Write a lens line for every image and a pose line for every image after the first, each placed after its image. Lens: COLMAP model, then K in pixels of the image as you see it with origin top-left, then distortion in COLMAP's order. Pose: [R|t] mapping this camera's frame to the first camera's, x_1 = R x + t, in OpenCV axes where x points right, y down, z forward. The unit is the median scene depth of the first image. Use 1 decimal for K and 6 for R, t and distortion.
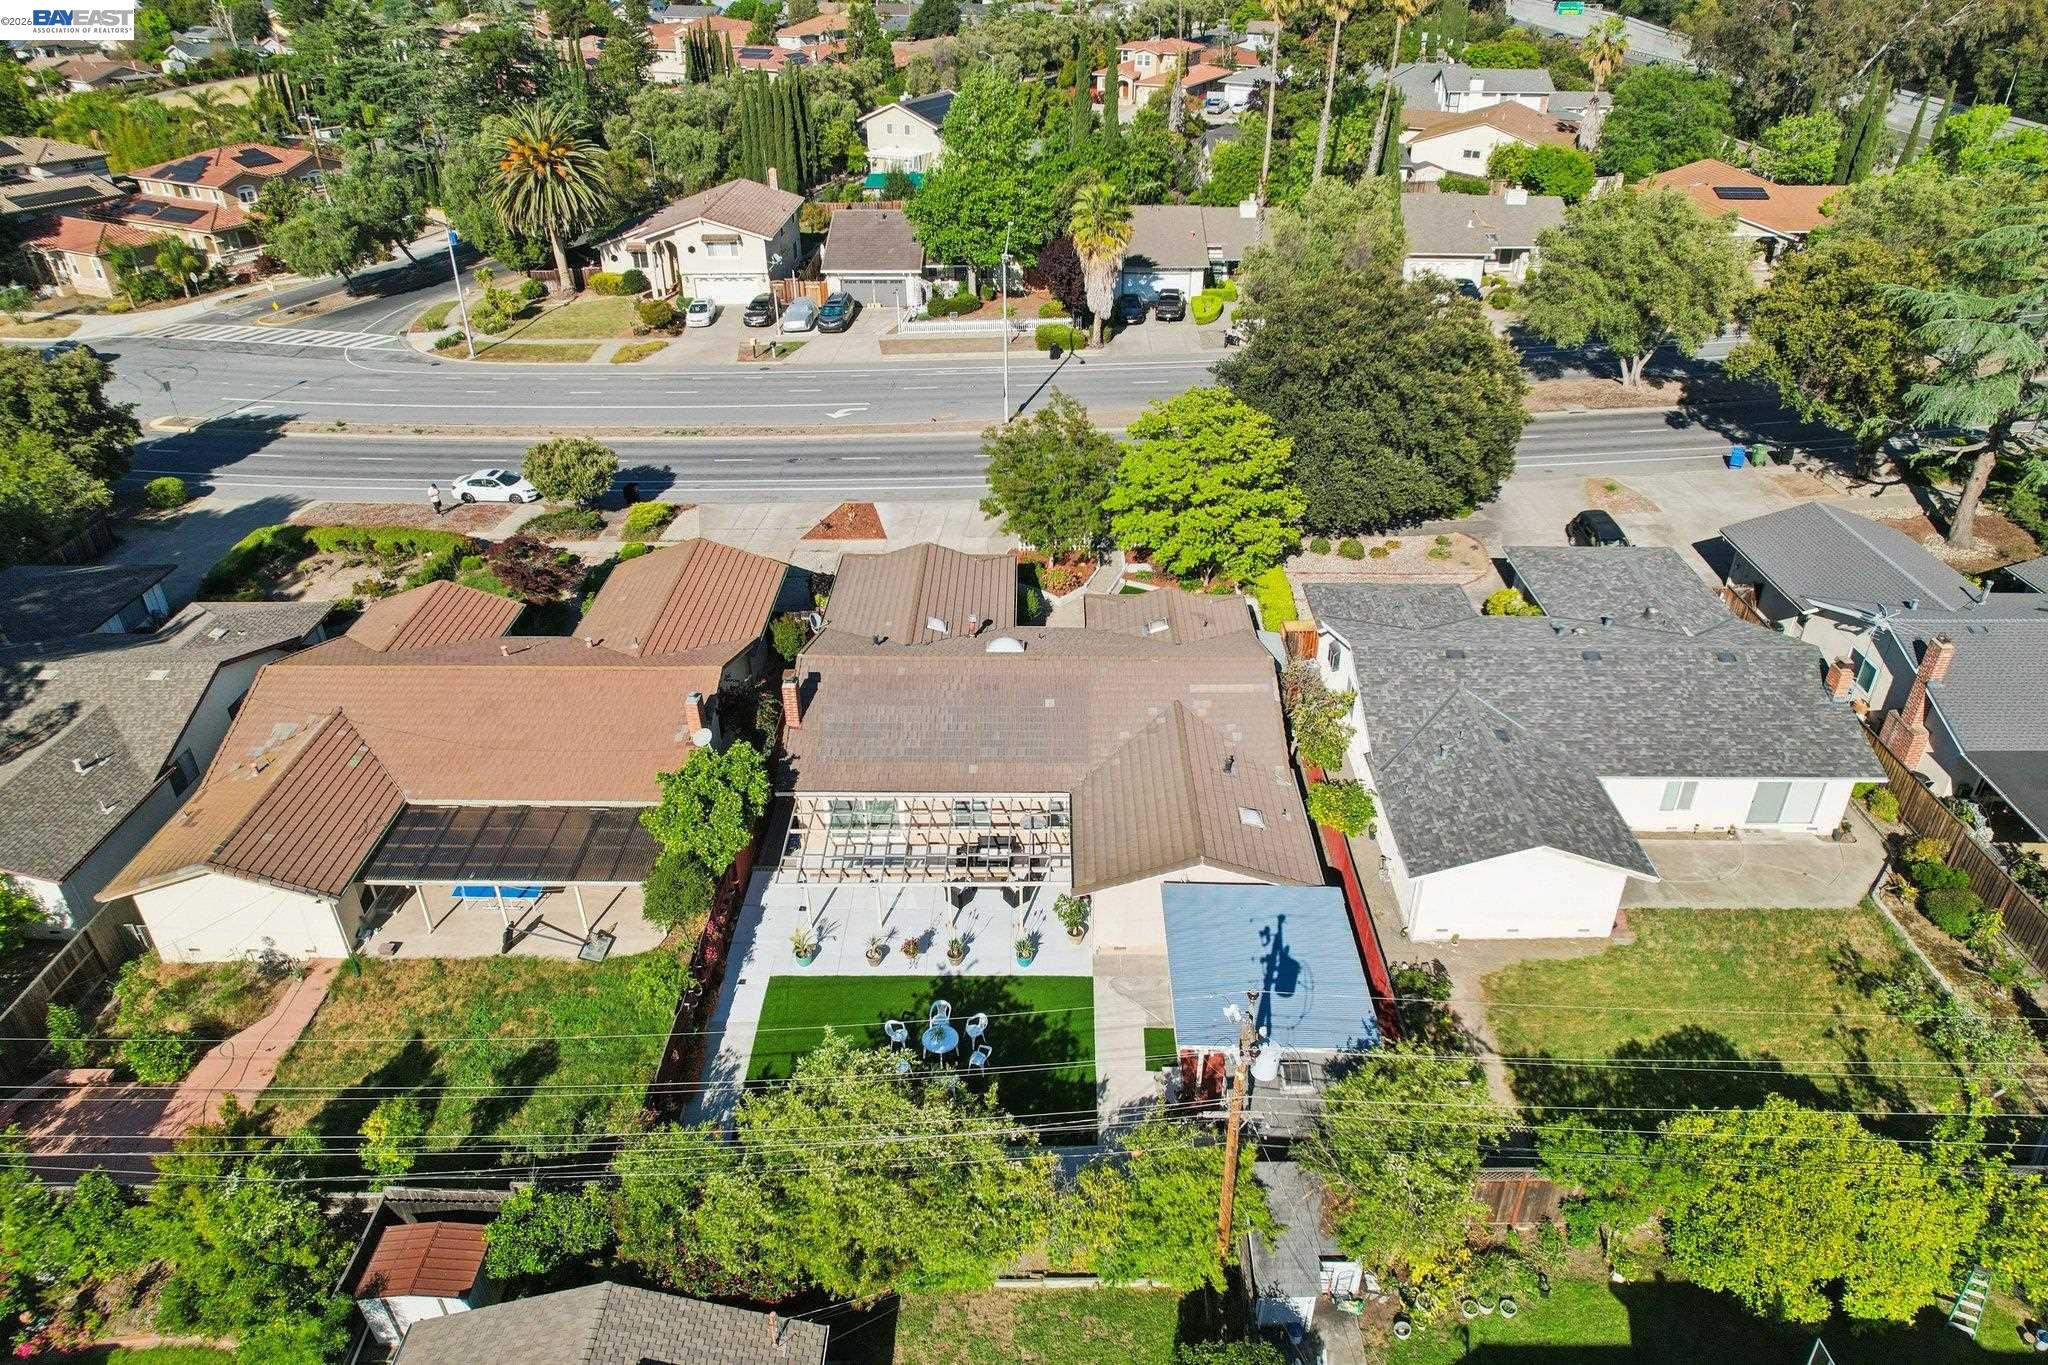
lens RADIAL K [[1307.6, 0, 1030.0], [0, 1307.6, 673.1], [0, 0, 1]] dist [-0.071922, 0.067549]
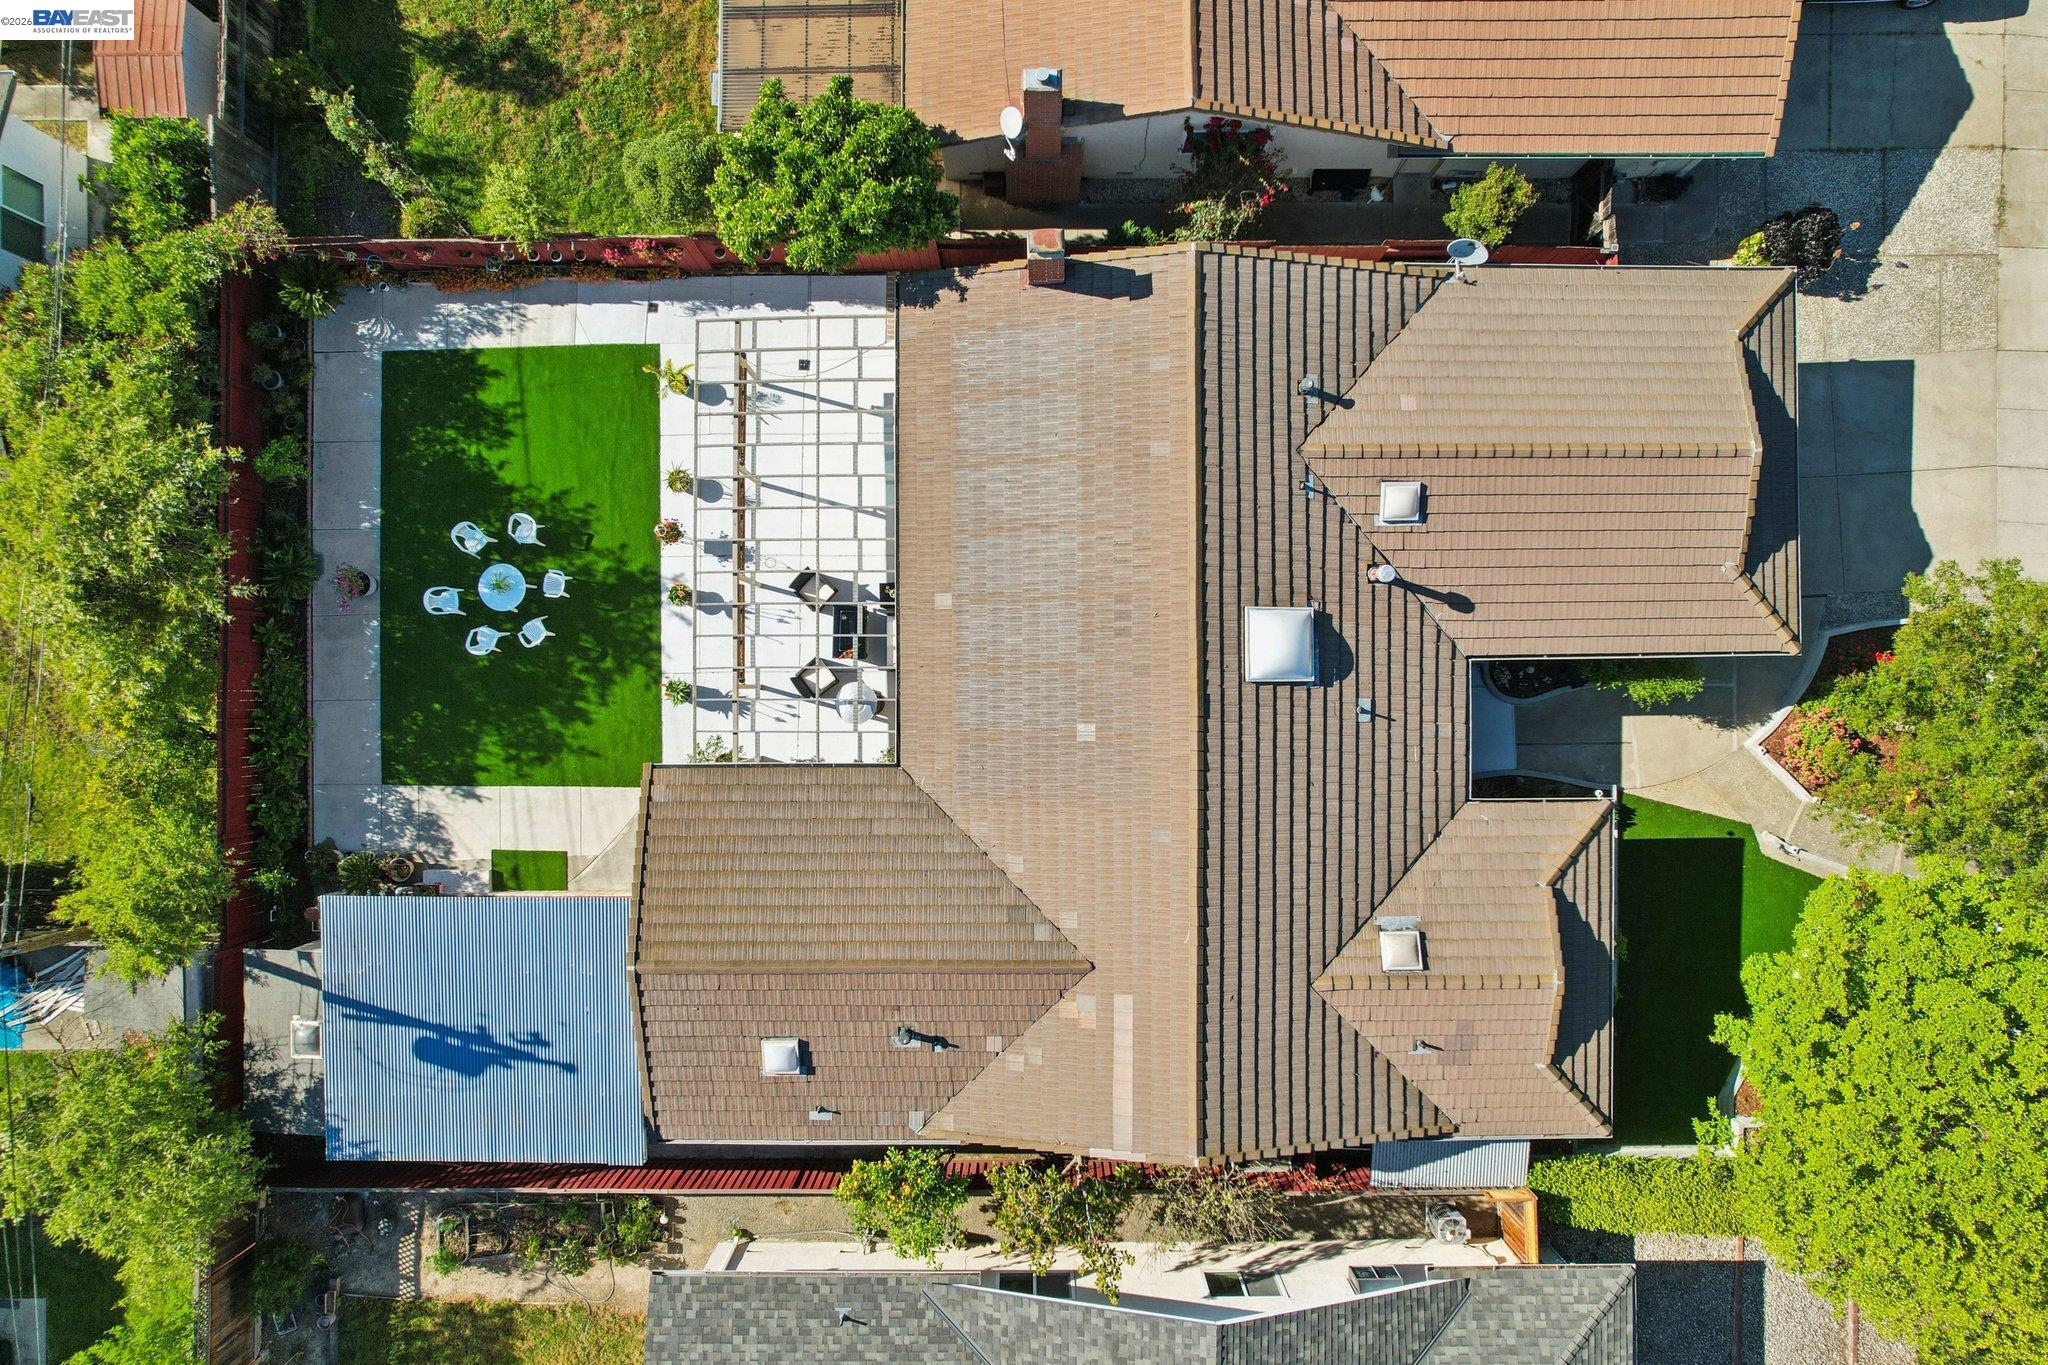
lens RADIAL K [[1307.6, 0, 1030.0], [0, 1307.6, 673.1], [0, 0, 1]] dist [-0.071922, 0.067549]
pose [[0.013455, 0.999739, -0.018472, 0.000457], [-0.510315, 0.022753, 0.859686, -0.450638], [0.859882, -0.002141, 0.510488, 0.736985]]
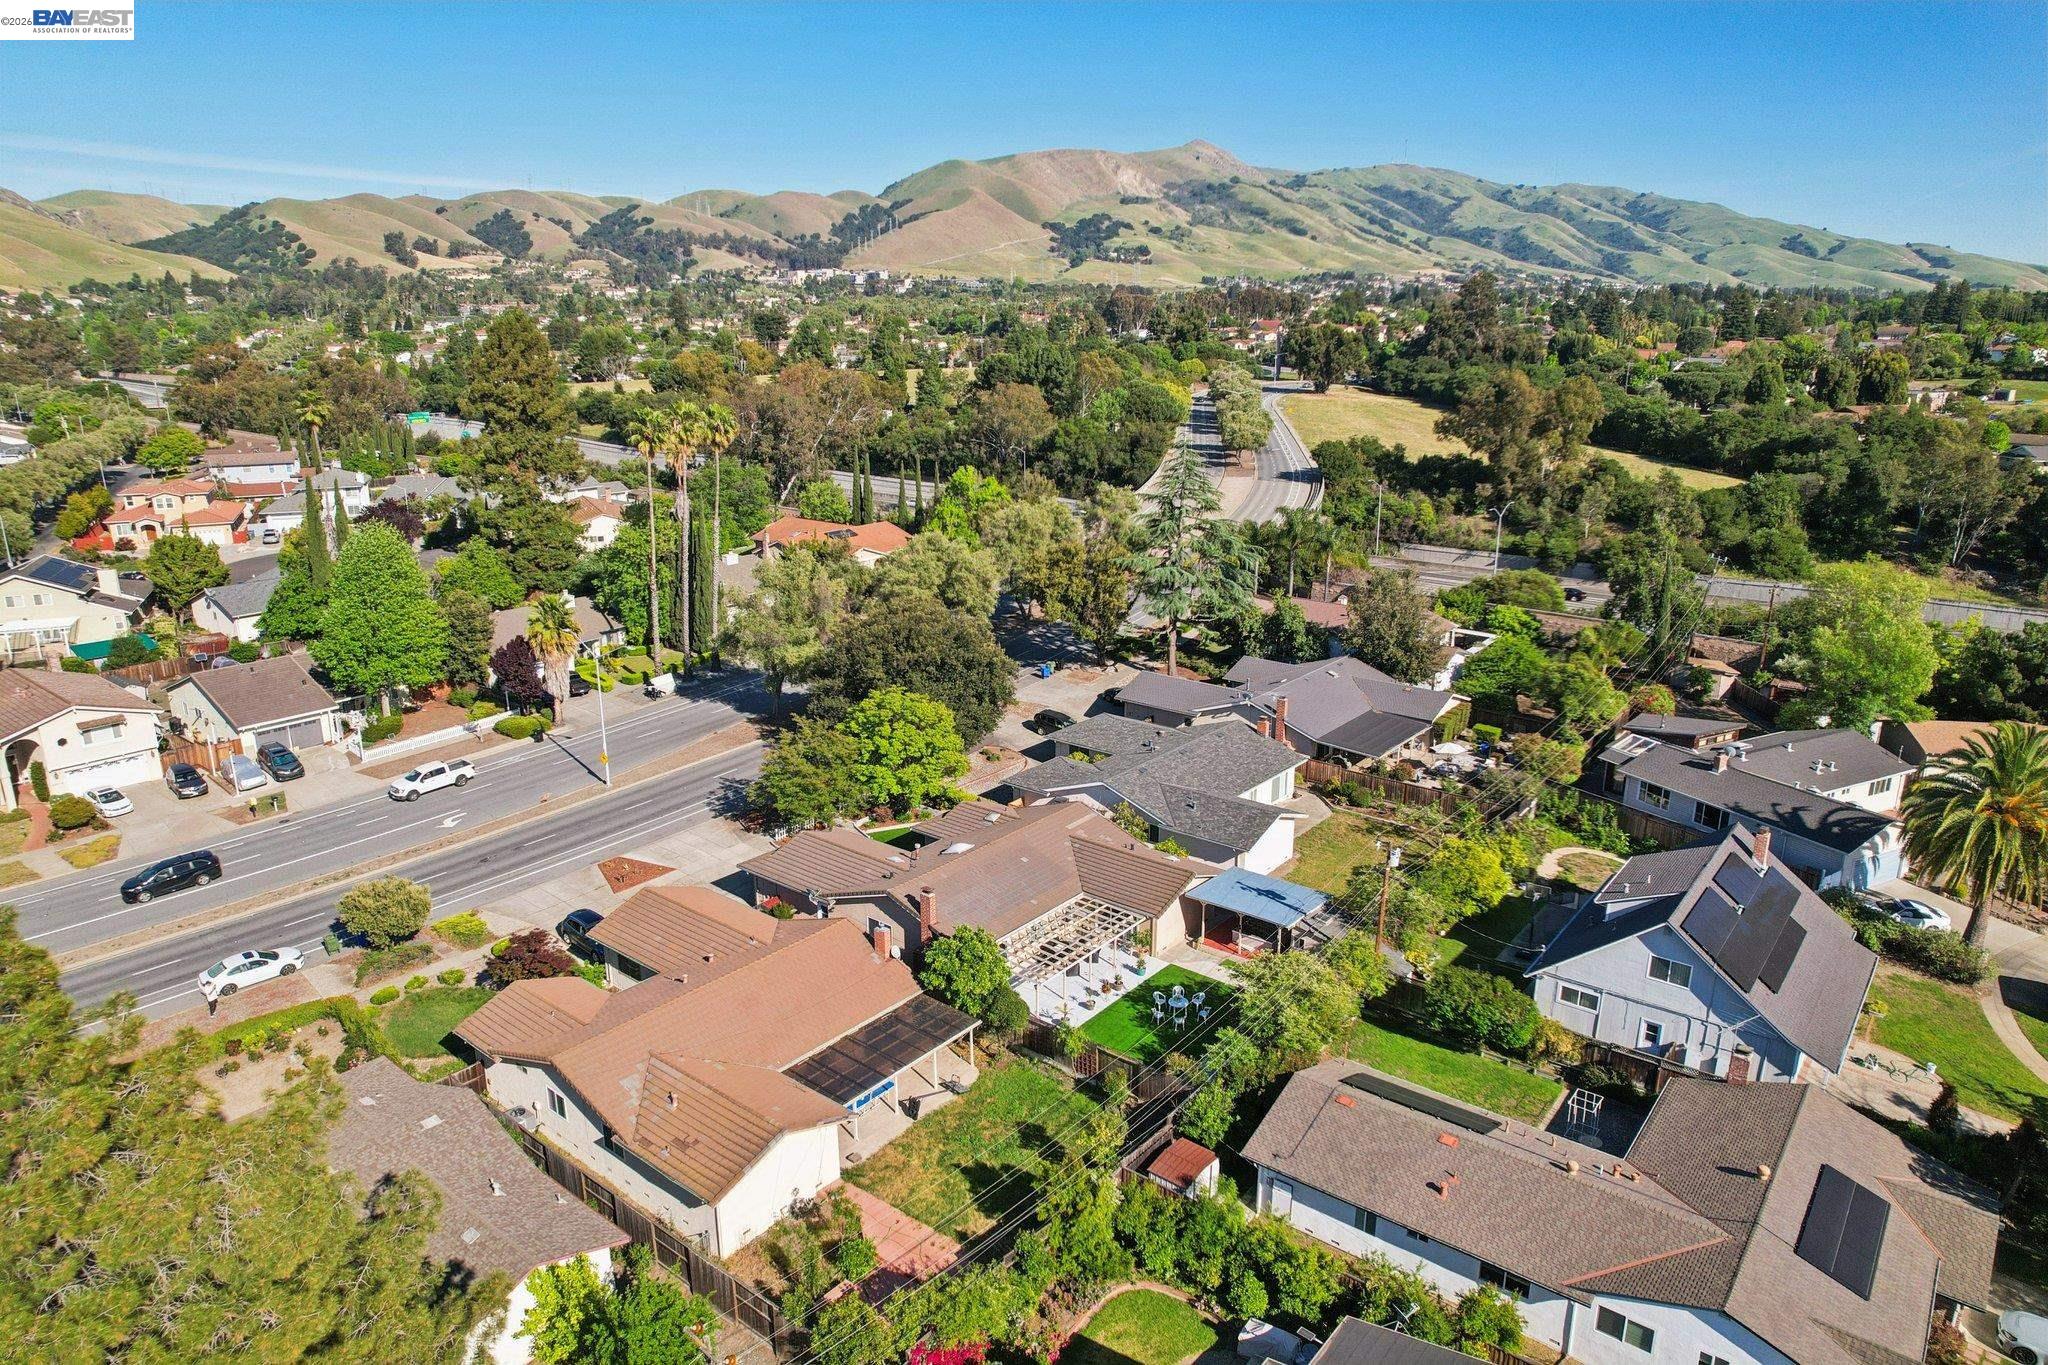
lens RADIAL K [[1307.6, 0, 1030.0], [0, 1307.6, 673.1], [0, 0, 1]] dist [-0.071922, 0.067549]
pose [[0.621764, -0.206674, 0.755444, -1.216761], [0.401575, 0.912242, -0.080944, -0.057696], [-0.672419, 0.353695, 0.650194, -0.154965]]
